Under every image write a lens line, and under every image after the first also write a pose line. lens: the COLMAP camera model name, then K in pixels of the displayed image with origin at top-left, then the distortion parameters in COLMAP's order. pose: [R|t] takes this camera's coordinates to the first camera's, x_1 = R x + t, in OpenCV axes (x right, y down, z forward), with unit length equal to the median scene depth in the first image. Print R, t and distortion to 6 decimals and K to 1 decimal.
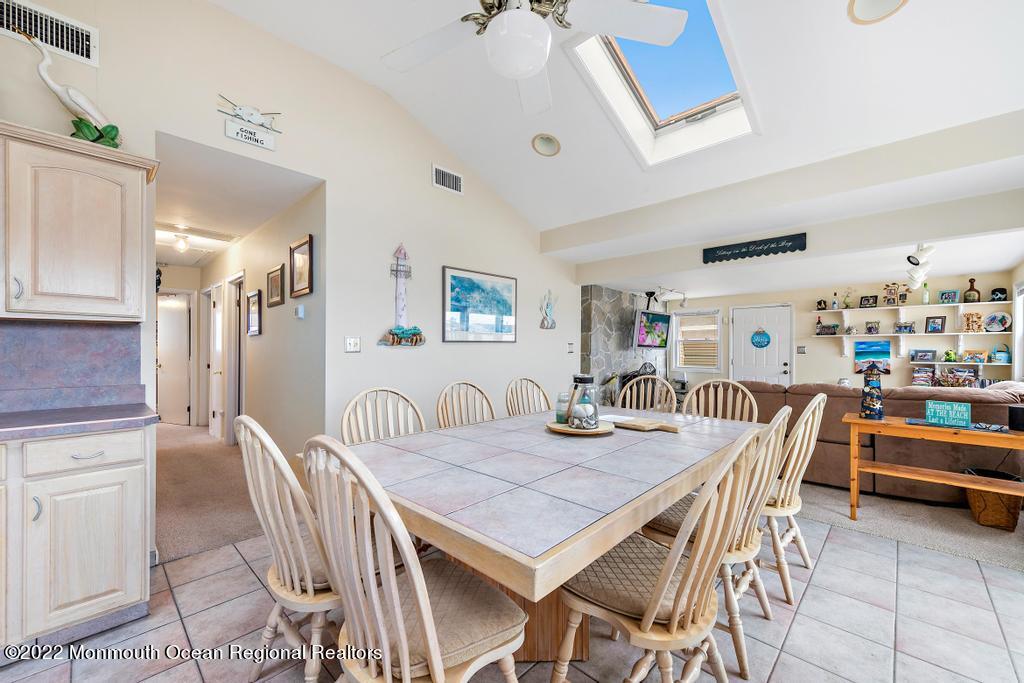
lens RADIAL K [[407.2, 0, 515.8], [0, 407.2, 349.9], [0, 0, 1]] dist [0.001375, 0.000099]
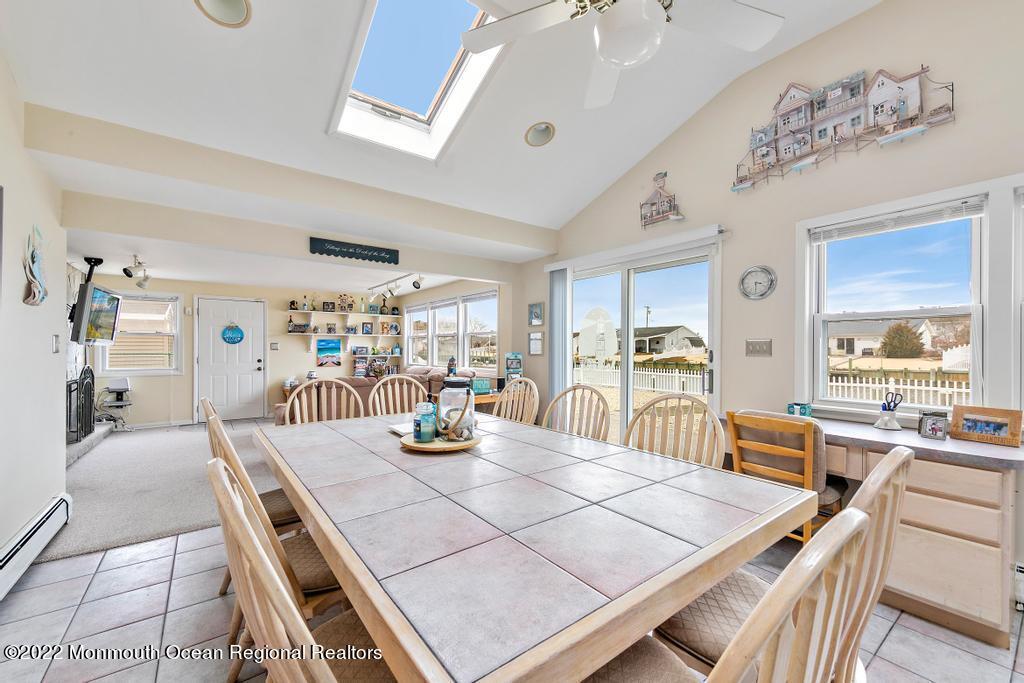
lens RADIAL K [[407.2, 0, 505.2], [0, 407.2, 347.9], [0, 0, 1]] dist [0.001375, 0.000099]
pose [[0.168437, -0.004559, 0.985702, -0.269933], [-0.002195, 0.999985, 0.005000, -0.002946], [-0.985710, -0.003006, 0.168424, 0.305685]]
